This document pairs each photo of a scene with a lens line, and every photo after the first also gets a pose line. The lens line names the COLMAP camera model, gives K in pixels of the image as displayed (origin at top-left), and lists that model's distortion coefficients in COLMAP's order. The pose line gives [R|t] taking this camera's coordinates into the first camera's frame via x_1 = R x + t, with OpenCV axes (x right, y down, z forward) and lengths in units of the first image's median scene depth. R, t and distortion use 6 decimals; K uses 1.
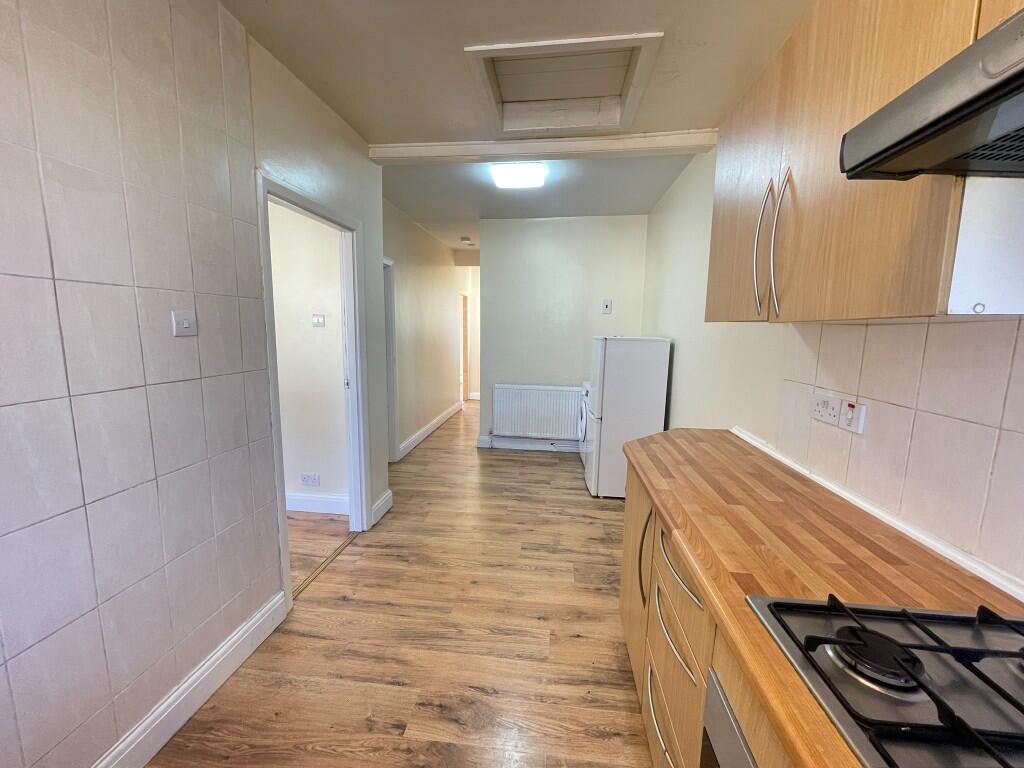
lens RADIAL K [[410.8, 0, 509.2], [0, 410.8, 384.3], [0, 0, 1]] dist [-0.001494, 0.000158]
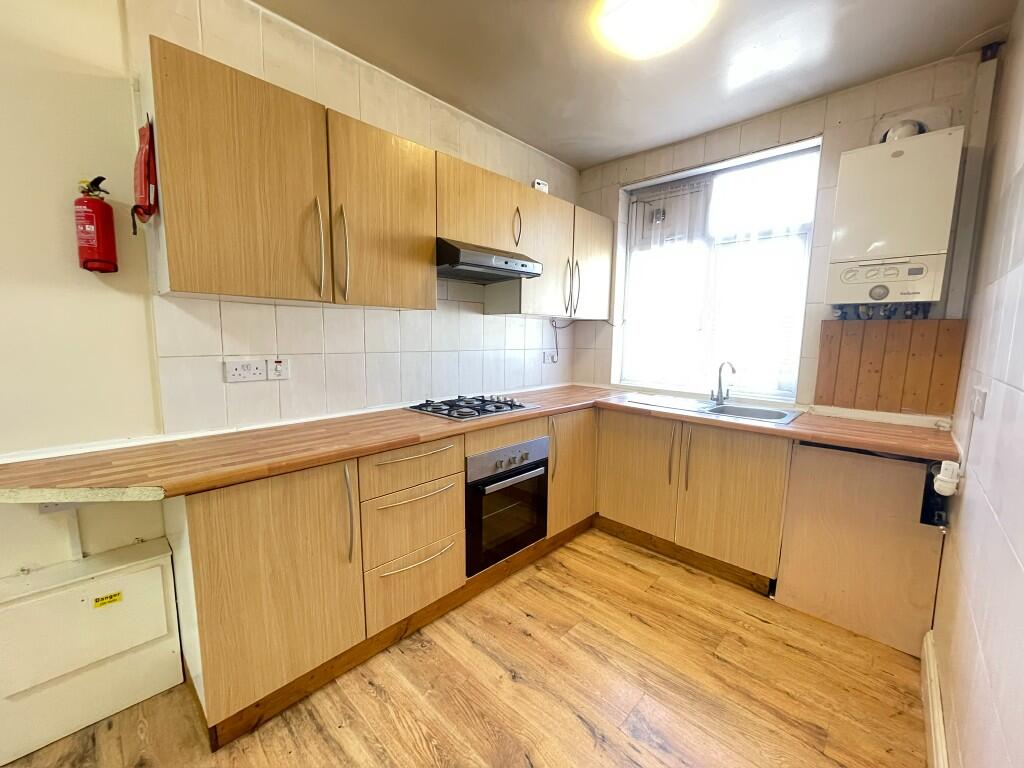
lens RADIAL K [[410.8, 0, 509.2], [0, 410.8, 384.3], [0, 0, 1]] dist [-0.001494, 0.000158]
pose [[-0.793983, -0.092647, 0.600839, -0.344582], [0.067960, 0.968599, 0.239161, -0.080602], [-0.604129, 0.230723, -0.762755, 0.819020]]
